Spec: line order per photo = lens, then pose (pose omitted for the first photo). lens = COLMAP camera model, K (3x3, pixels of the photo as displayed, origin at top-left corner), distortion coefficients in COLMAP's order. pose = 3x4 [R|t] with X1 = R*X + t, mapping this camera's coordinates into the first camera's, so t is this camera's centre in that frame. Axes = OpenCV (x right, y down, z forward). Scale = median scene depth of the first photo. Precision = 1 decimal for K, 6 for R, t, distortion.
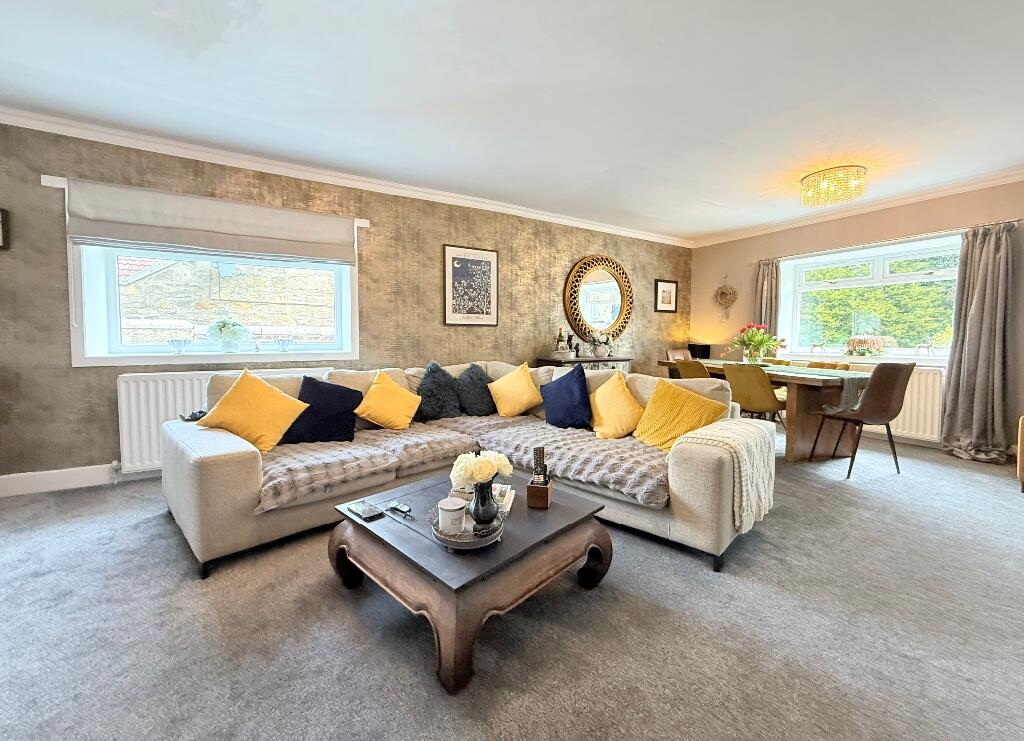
lens RADIAL K [[410.7, 0, 508.4], [0, 410.7, 351.2], [0, 0, 1]] dist [0.002025, 0.000161]
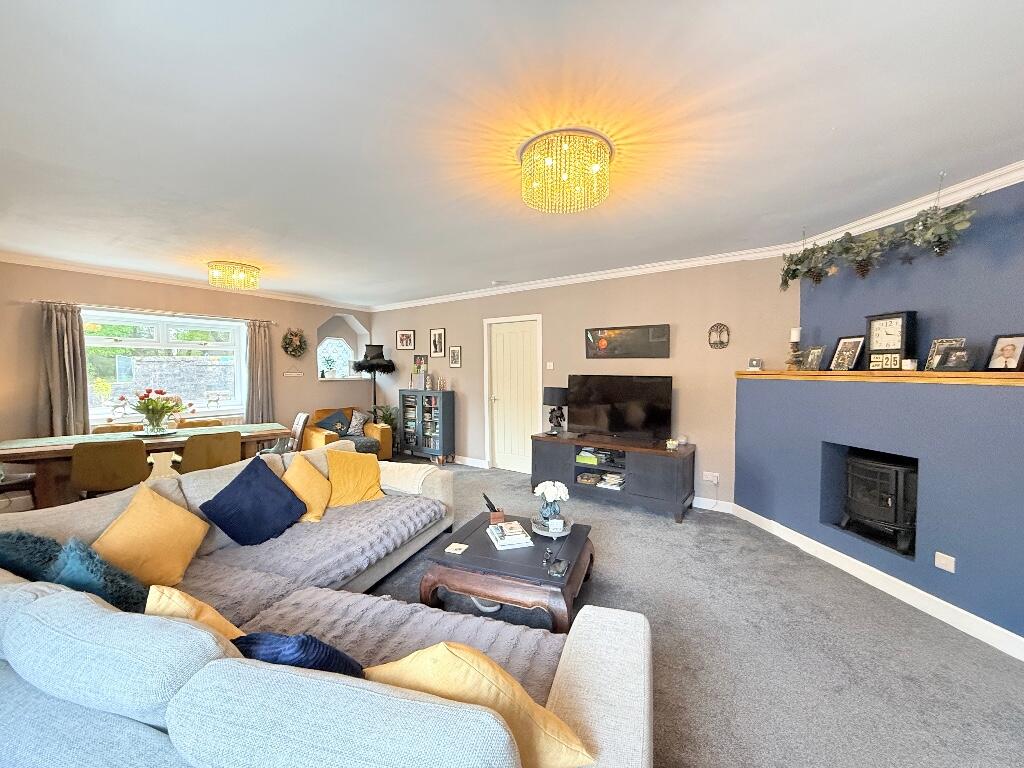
lens RADIAL K [[412.3, 0, 511.3], [0, 412.3, 383.0], [0, 0, 1]] dist [-0.000014, -0.000151]
pose [[-0.402743, -0.028498, 0.914869, -0.451172], [0.033160, 0.998405, 0.045698, -0.078173], [-0.914712, 0.048742, -0.401155, 0.534597]]
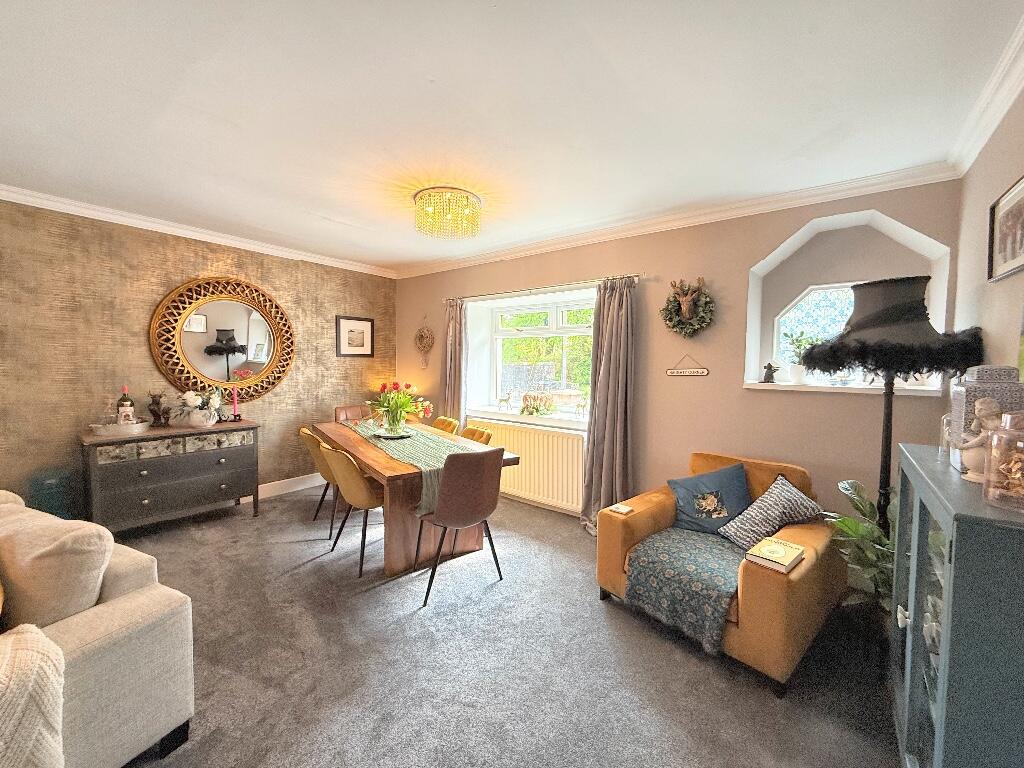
lens RADIAL K [[409.5, 0, 512.0], [0, 409.5, 384.0], [0, 0, 1]] dist [-0.001232, 0.000372]
pose [[0.935160, -0.012035, 0.354022, 0.449144], [0.005062, 0.999775, 0.020615, -0.066116], [-0.354190, -0.017486, 0.935010, 0.163038]]
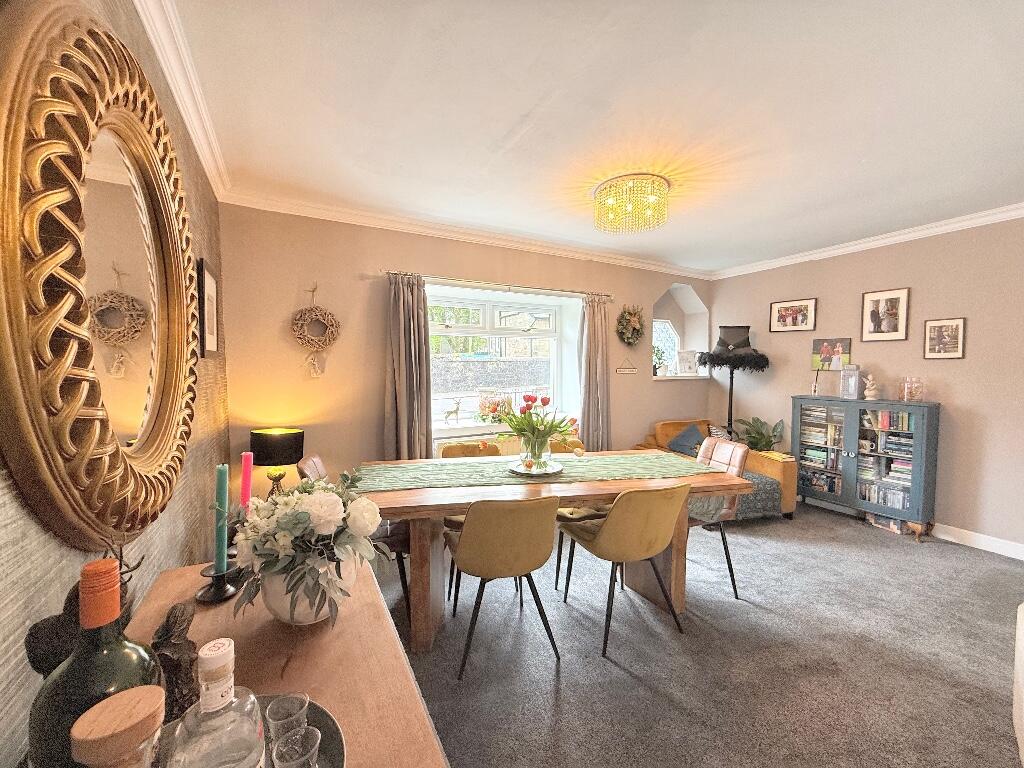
lens RADIAL K [[420.4, 0, 507.7], [0, 420.4, 384.1], [0, 0, 1]] dist [-0.000658, 0.000292]
pose [[0.036937, -0.042274, 0.998423, 0.033601], [0.039165, 0.998398, 0.040824, -0.087460], [-0.998550, 0.037595, 0.038534, 0.843648]]
